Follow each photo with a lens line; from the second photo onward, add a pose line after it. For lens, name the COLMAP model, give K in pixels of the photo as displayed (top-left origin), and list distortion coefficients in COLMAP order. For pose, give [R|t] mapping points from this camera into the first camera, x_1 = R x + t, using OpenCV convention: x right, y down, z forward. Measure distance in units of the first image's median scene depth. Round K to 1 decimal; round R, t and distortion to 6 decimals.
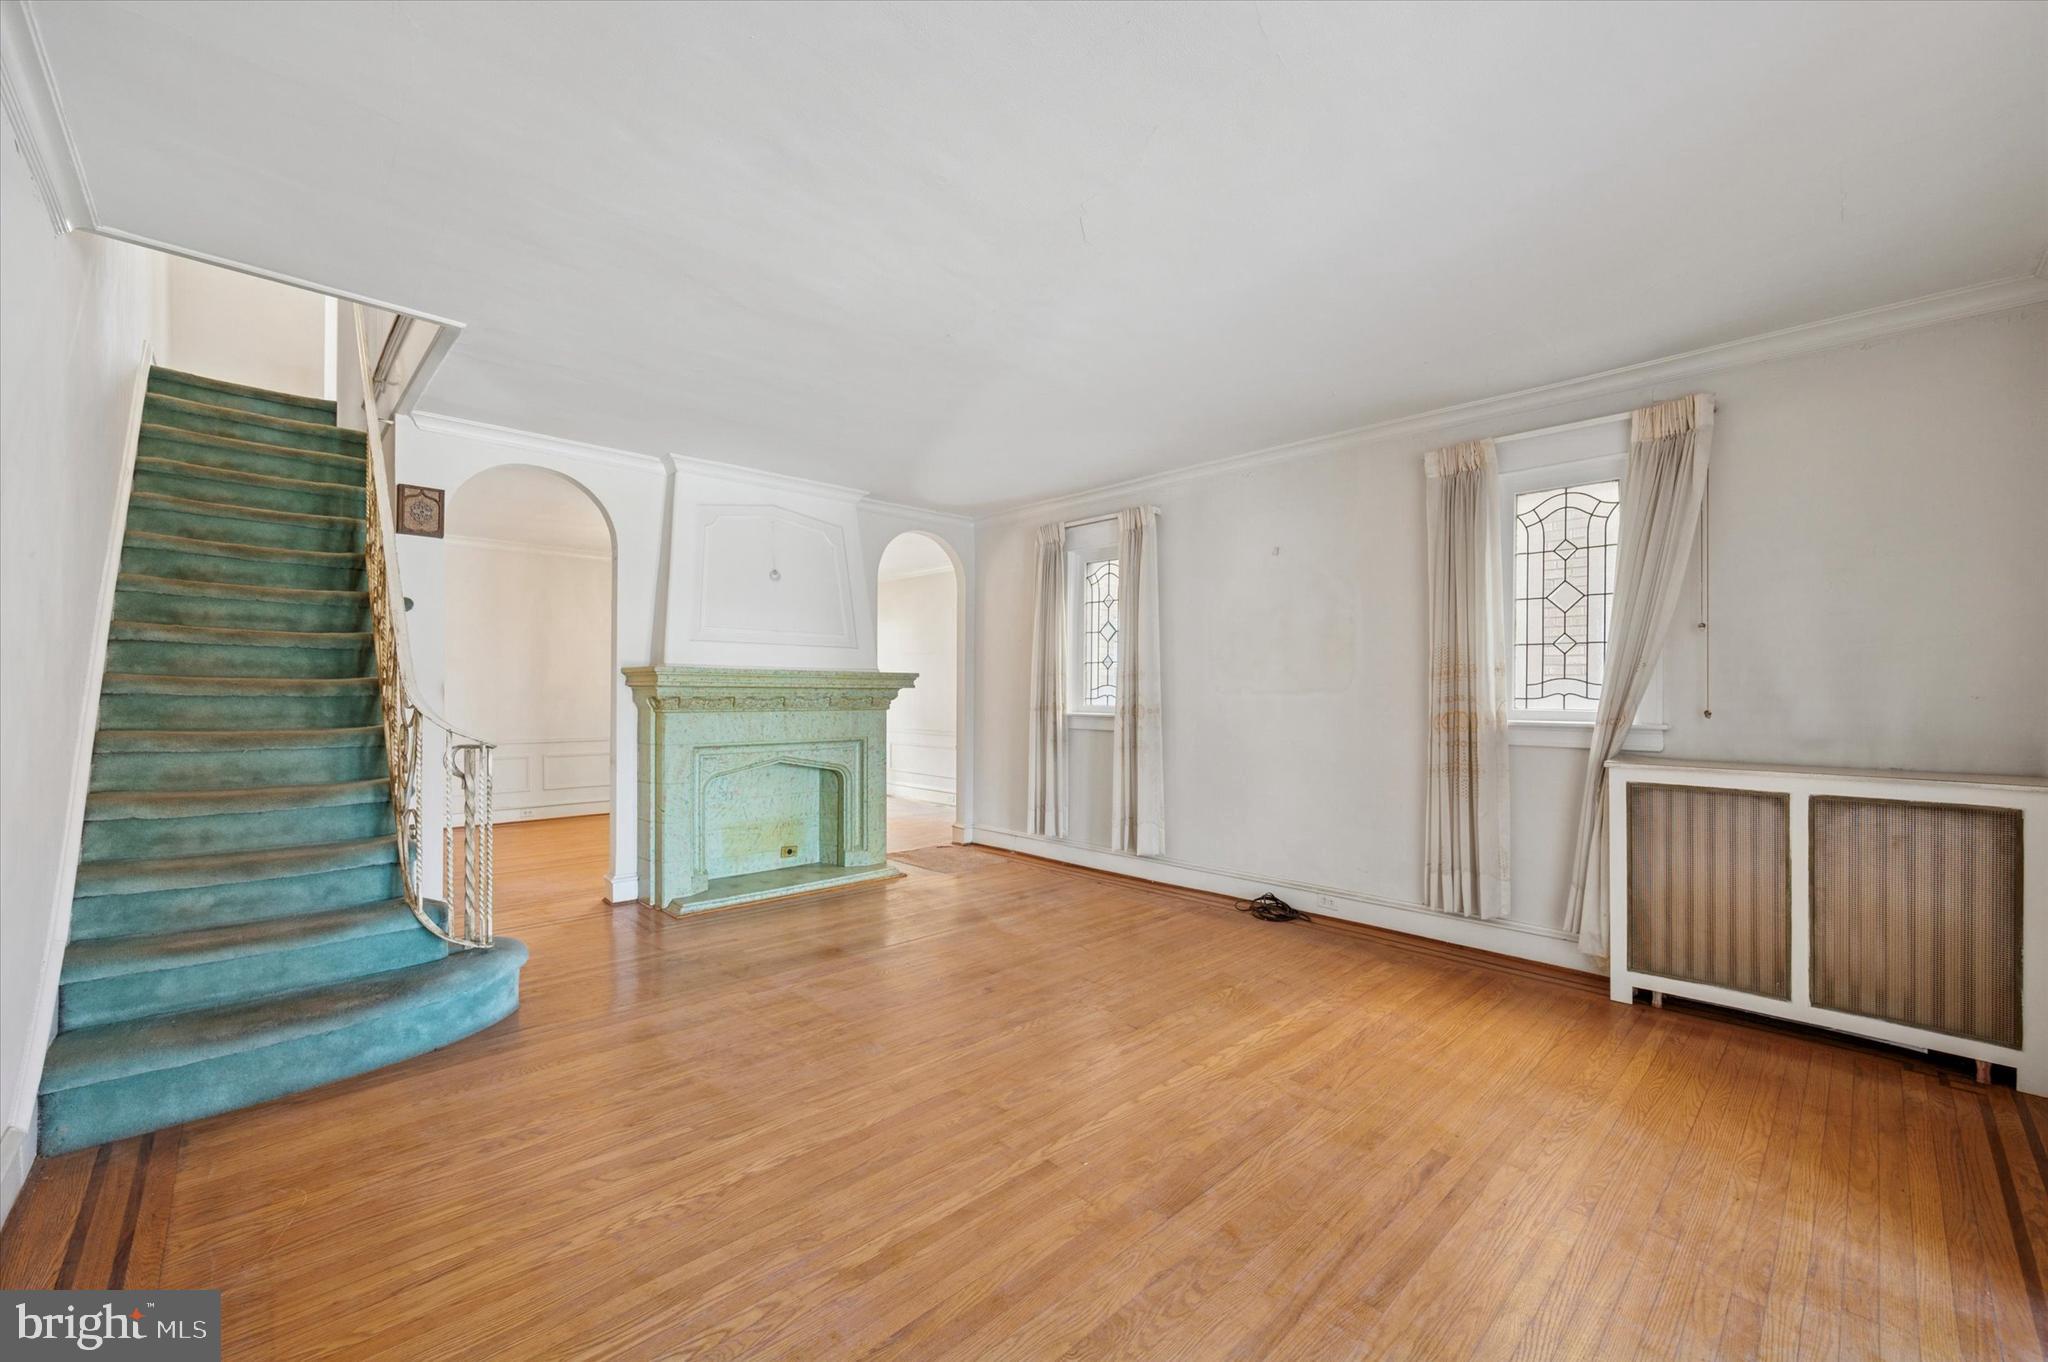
lens RADIAL K [[812.3, 0, 1028.1], [0, 812.3, 689.0], [0, 0, 1]] dist [0.003052, -0.000001]
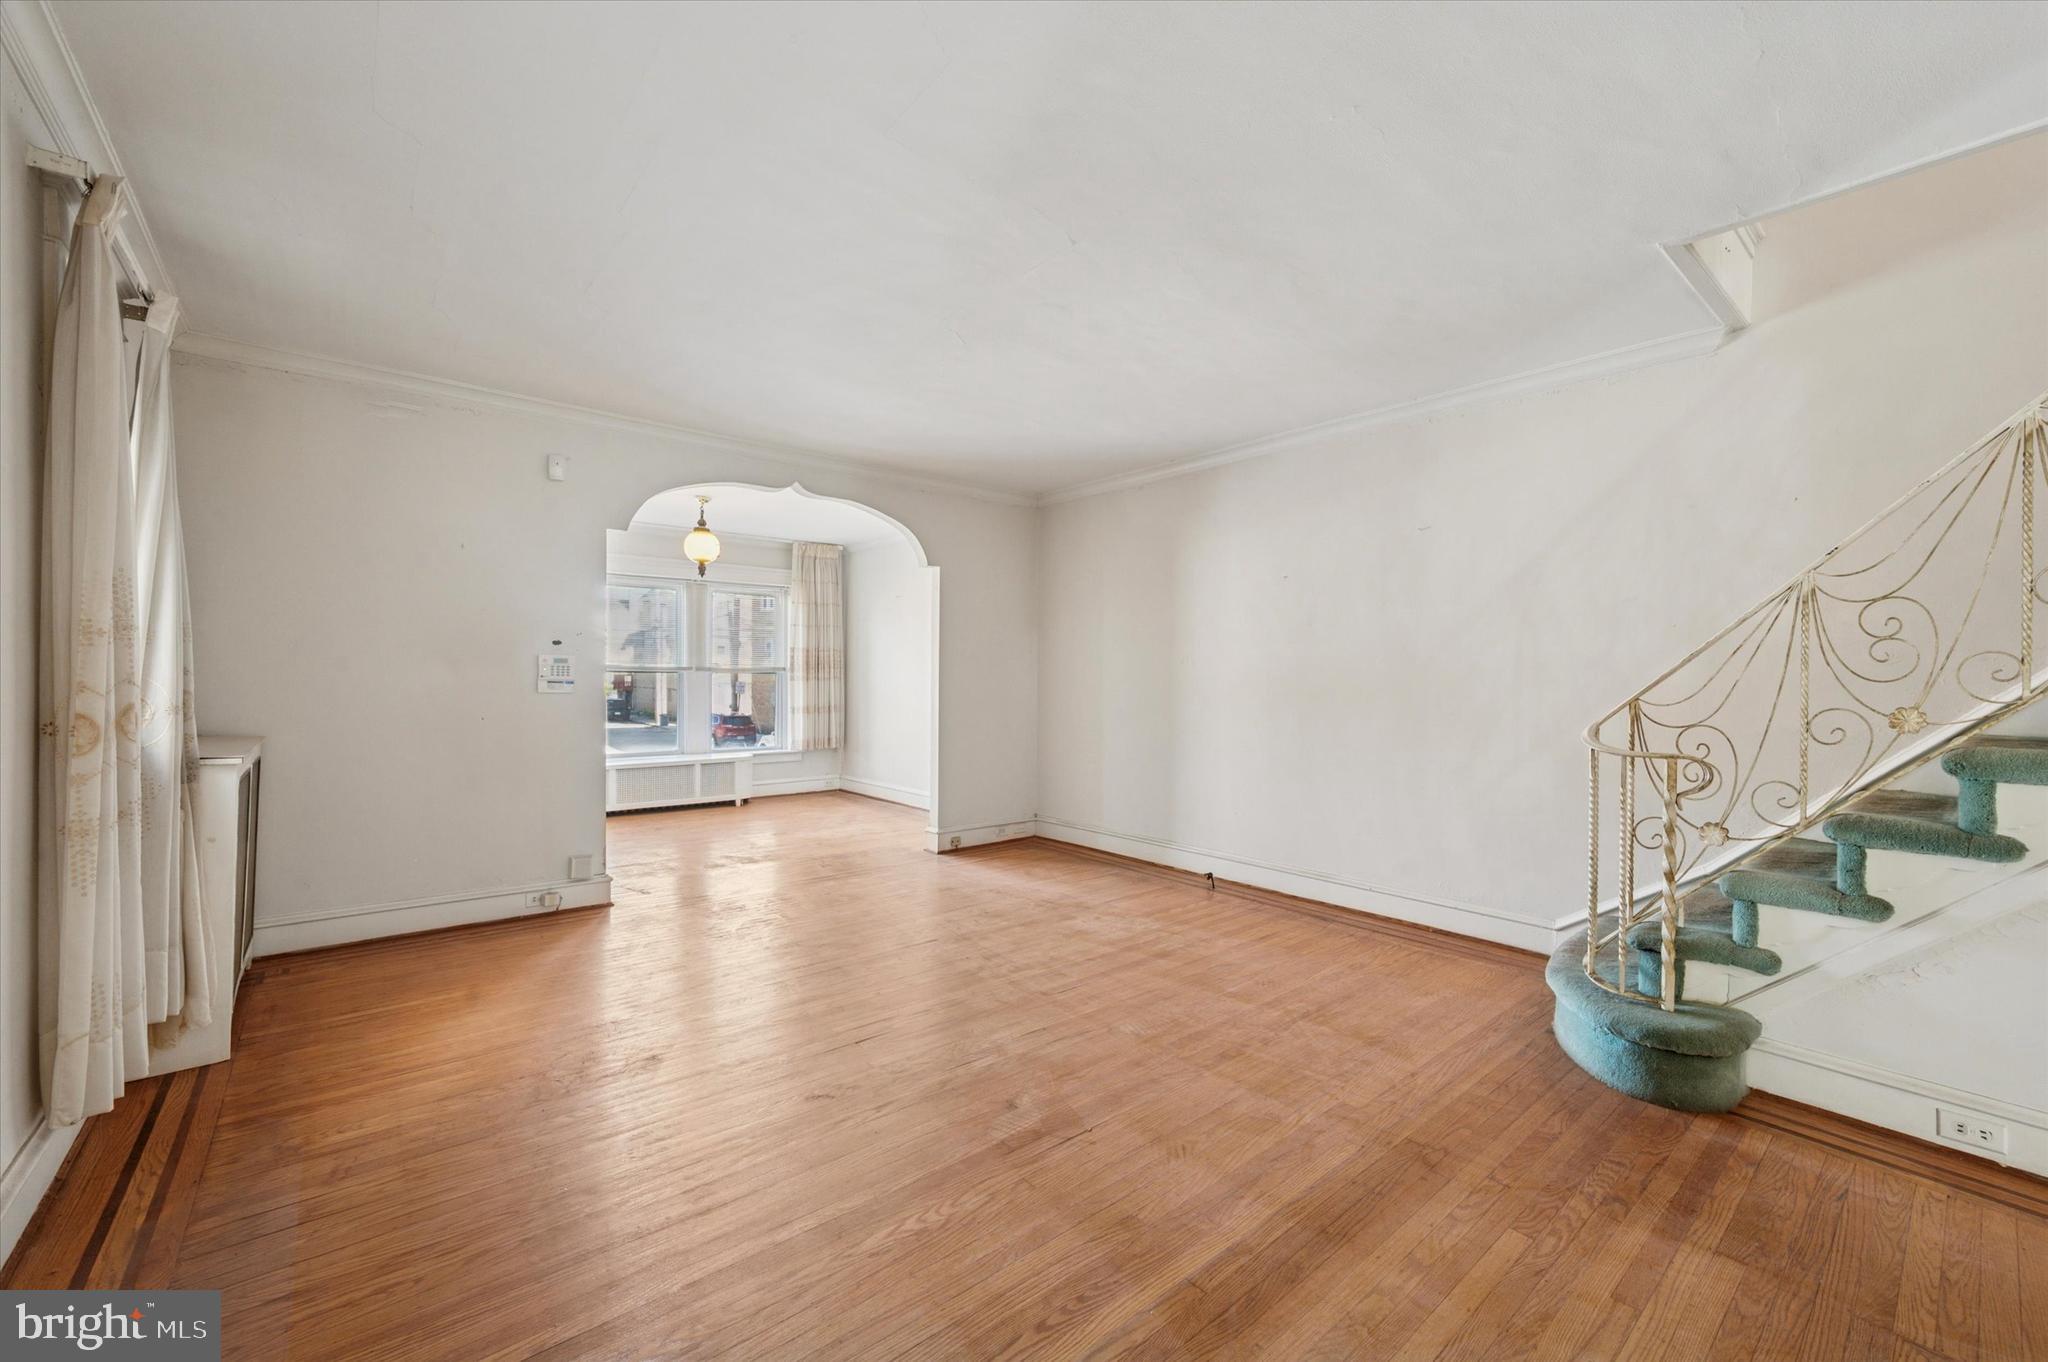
lens RADIAL K [[812.3, 0, 1024.6], [0, 812.3, 679.5], [0, 0, 1]] dist [0.003052, -0.000001]
pose [[-0.997185, -0.011840, 0.074038, -0.117073], [-0.011891, 0.999929, -0.000247, 0.003880], [-0.074030, -0.001126, -0.997255, 1.865531]]
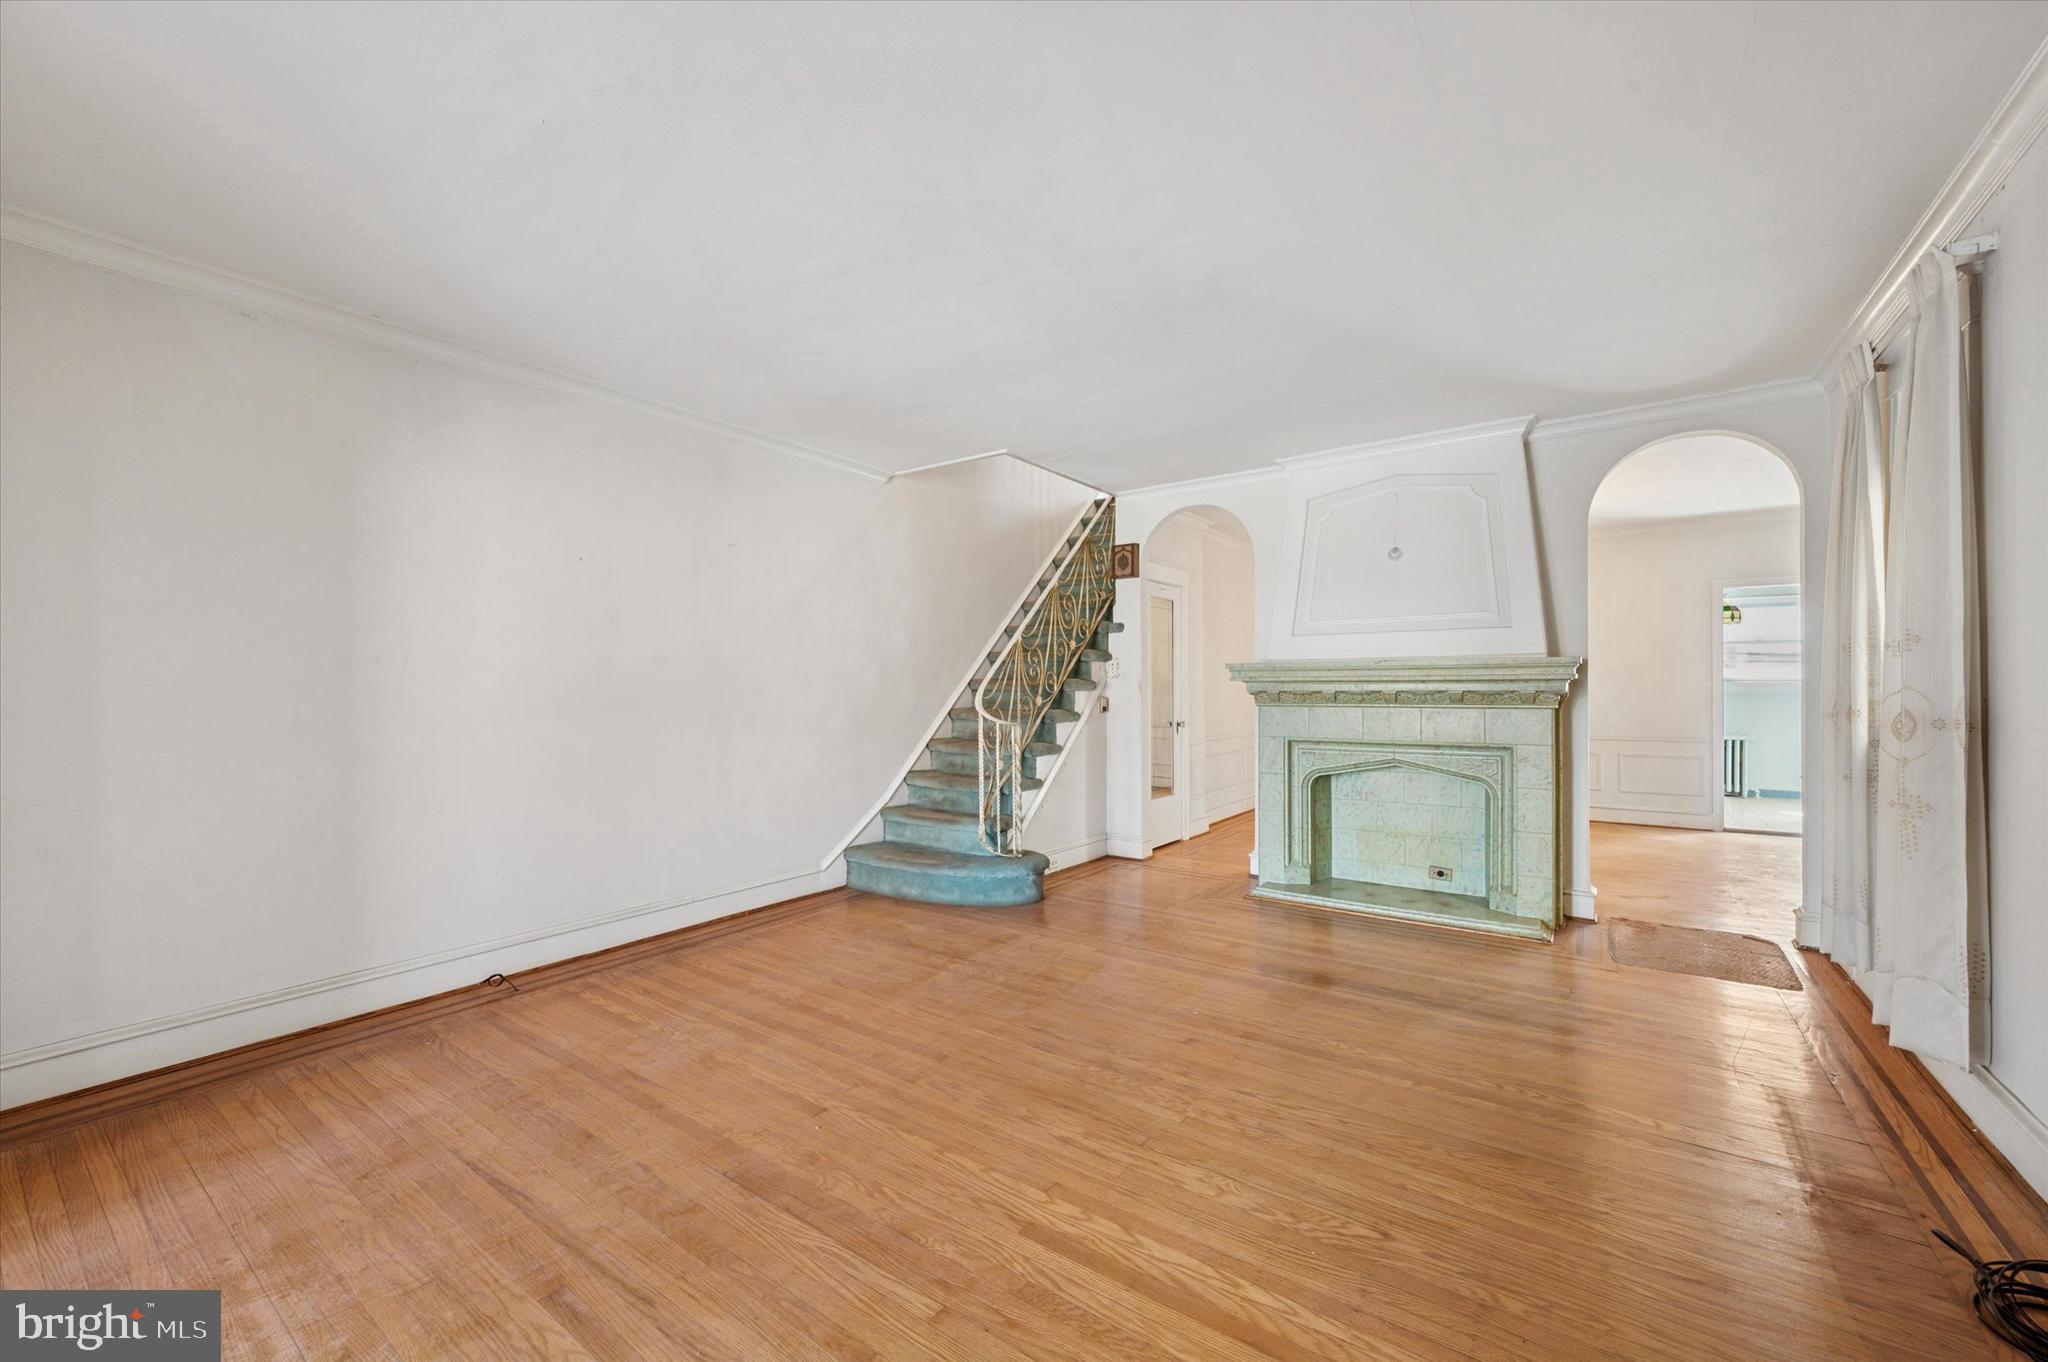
lens RADIAL K [[812.3, 0, 1029.5], [0, 812.3, 683.7], [0, 0, 1]] dist [0.003052, -0.000001]
pose [[0.180256, -0.007271, -0.983593, 0.822113], [0.009784, 0.999936, -0.005599, 0.005202], [0.983571, -0.008614, 0.180316, 0.757194]]
